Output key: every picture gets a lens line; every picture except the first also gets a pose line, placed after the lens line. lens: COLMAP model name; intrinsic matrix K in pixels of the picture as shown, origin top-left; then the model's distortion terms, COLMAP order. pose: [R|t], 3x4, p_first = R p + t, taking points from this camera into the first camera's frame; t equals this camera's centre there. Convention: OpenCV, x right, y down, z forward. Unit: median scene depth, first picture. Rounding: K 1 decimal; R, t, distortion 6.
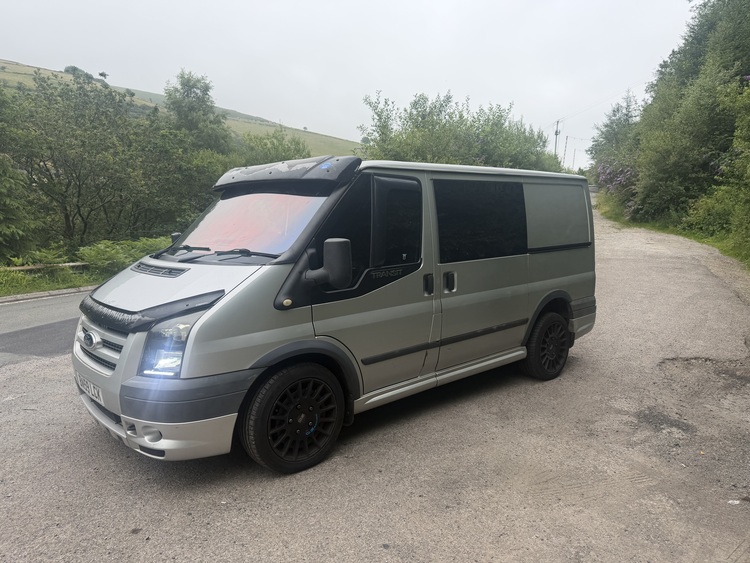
lens RADIAL K [[529.8, 0, 371.8], [0, 529.8, 282.0], [0, 0, 1]] dist [0.026211, -0.032847]
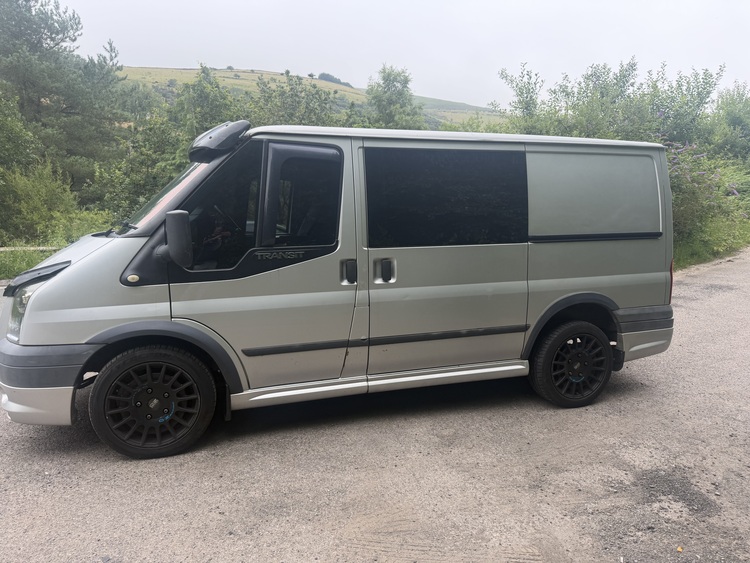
lens RADIAL K [[529.8, 0, 380.1], [0, 529.8, 281.1], [0, 0, 1]] dist [0.026211, -0.032847]
pose [[0.921538, 0.063448, -0.383068, 0.462386], [-0.058083, 0.997984, 0.025568, -0.004403], [0.383918, -0.001312, 0.923366, 0.227502]]
